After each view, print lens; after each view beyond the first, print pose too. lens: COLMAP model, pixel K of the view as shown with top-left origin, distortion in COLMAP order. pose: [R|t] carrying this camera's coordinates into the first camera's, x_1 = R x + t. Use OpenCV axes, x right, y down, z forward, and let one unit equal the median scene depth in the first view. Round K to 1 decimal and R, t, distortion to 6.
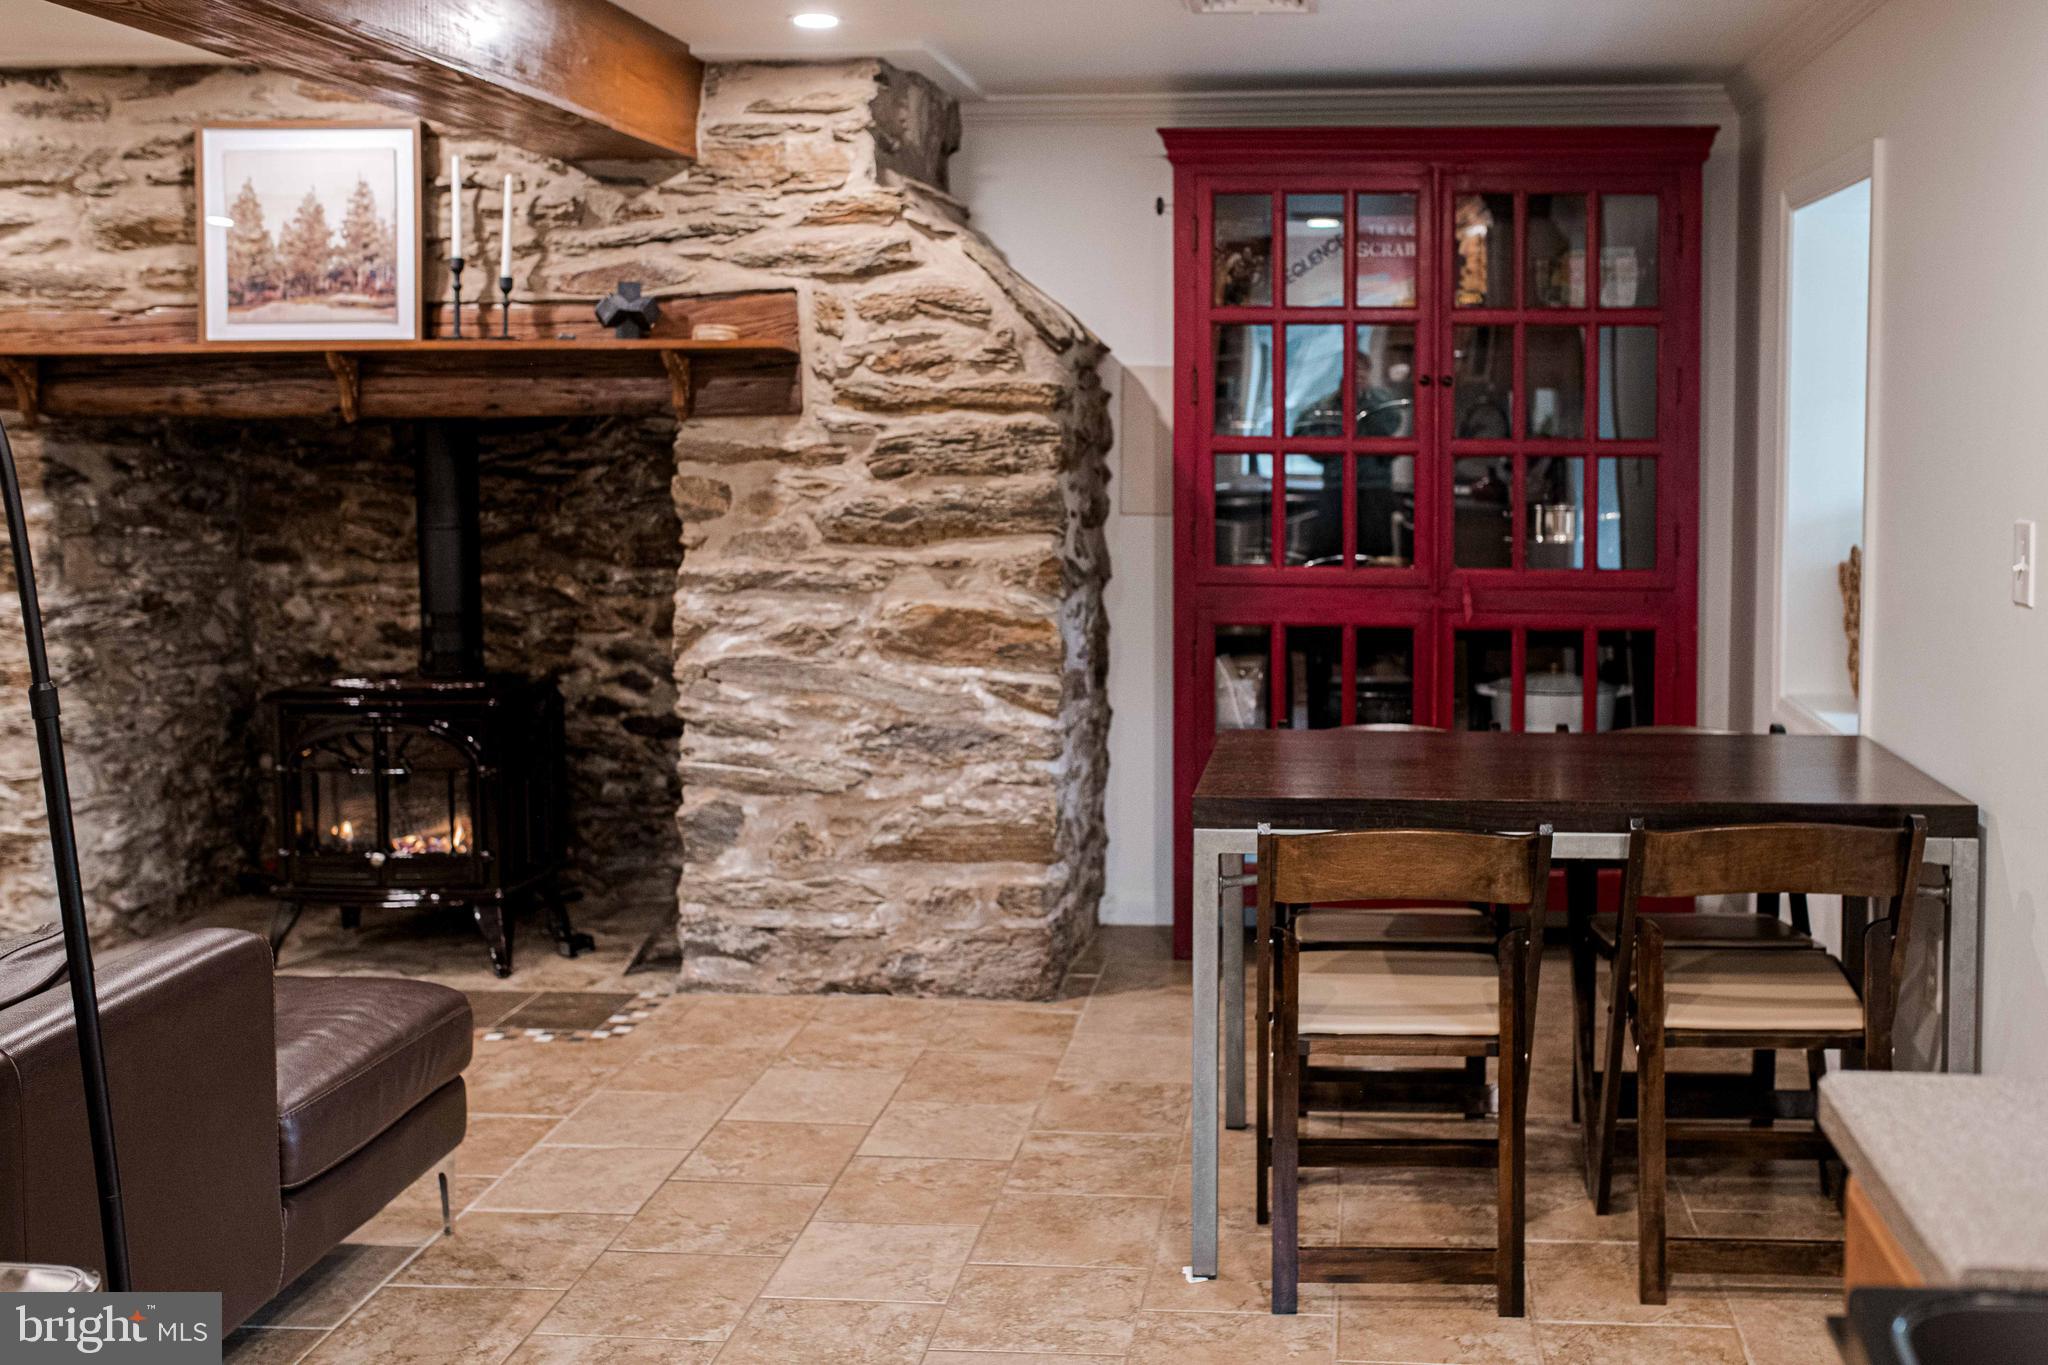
lens RADIAL K [[2882.9, 0, 1024.0], [0, 2882.9, 682.5], [0, 0, 1]] dist [-0.028555, 0.012009]
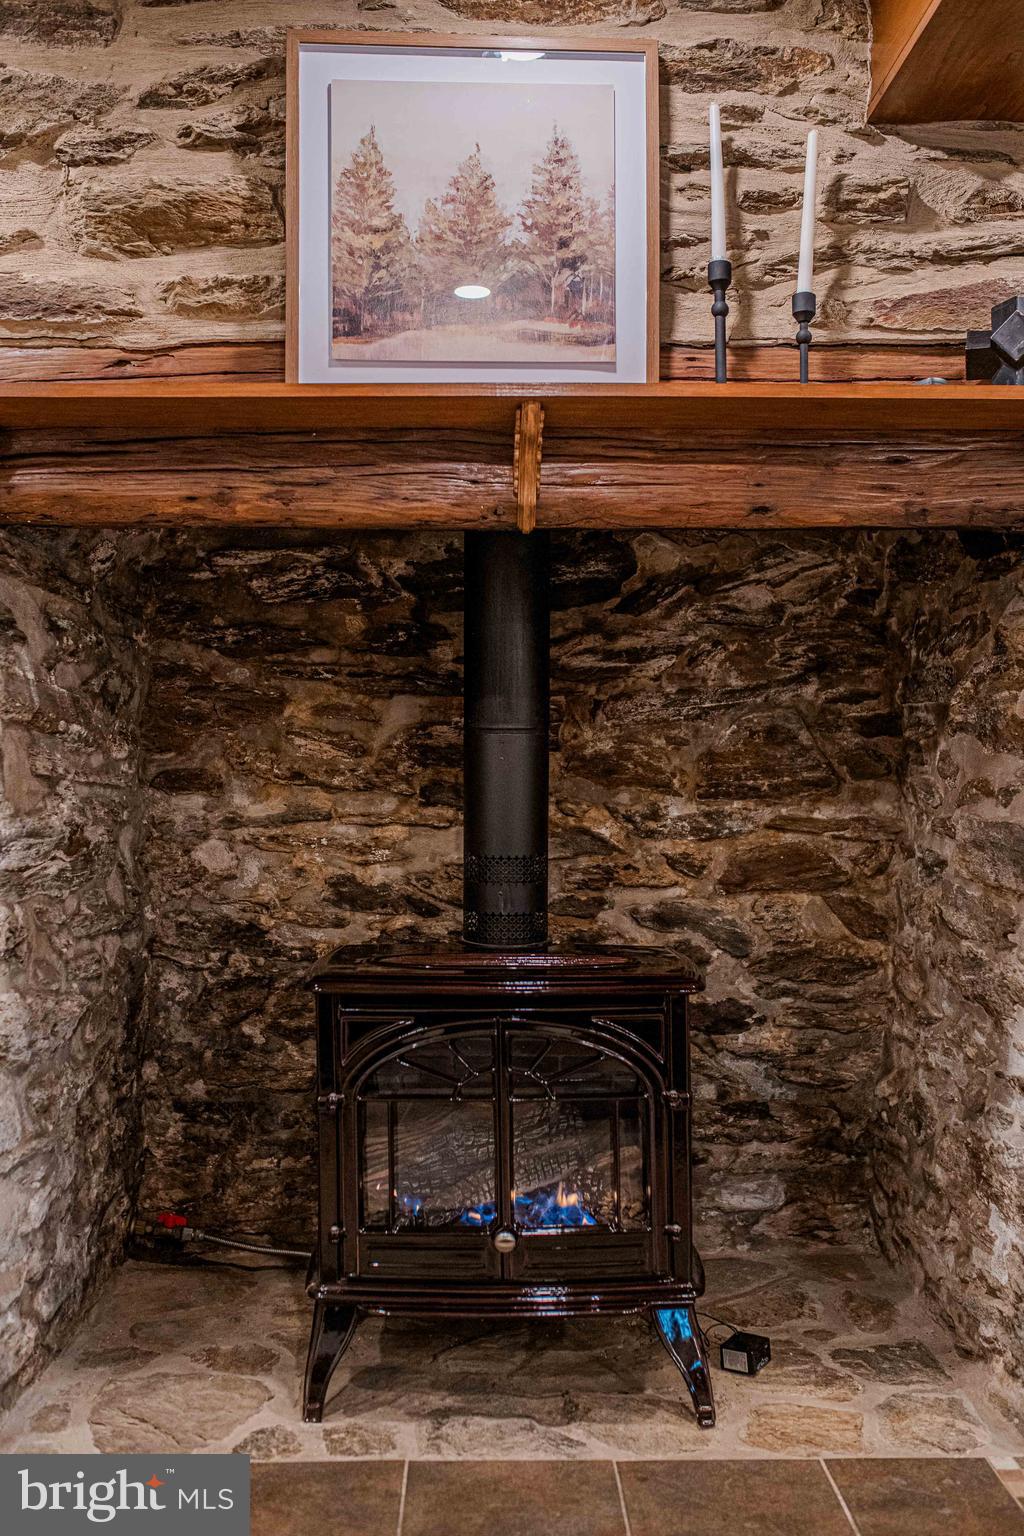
lens RADIAL K [[2162.2, 0, 514.0], [0, 2162.2, 805.0], [0, 0, 1]] dist [-0.028555, 0.012009]
pose [[0.992187, 0.002262, 0.124741, -0.274259], [0.006591, 0.997489, -0.070510, -0.000213], [-0.124588, 0.070781, 0.989681, 0.513700]]
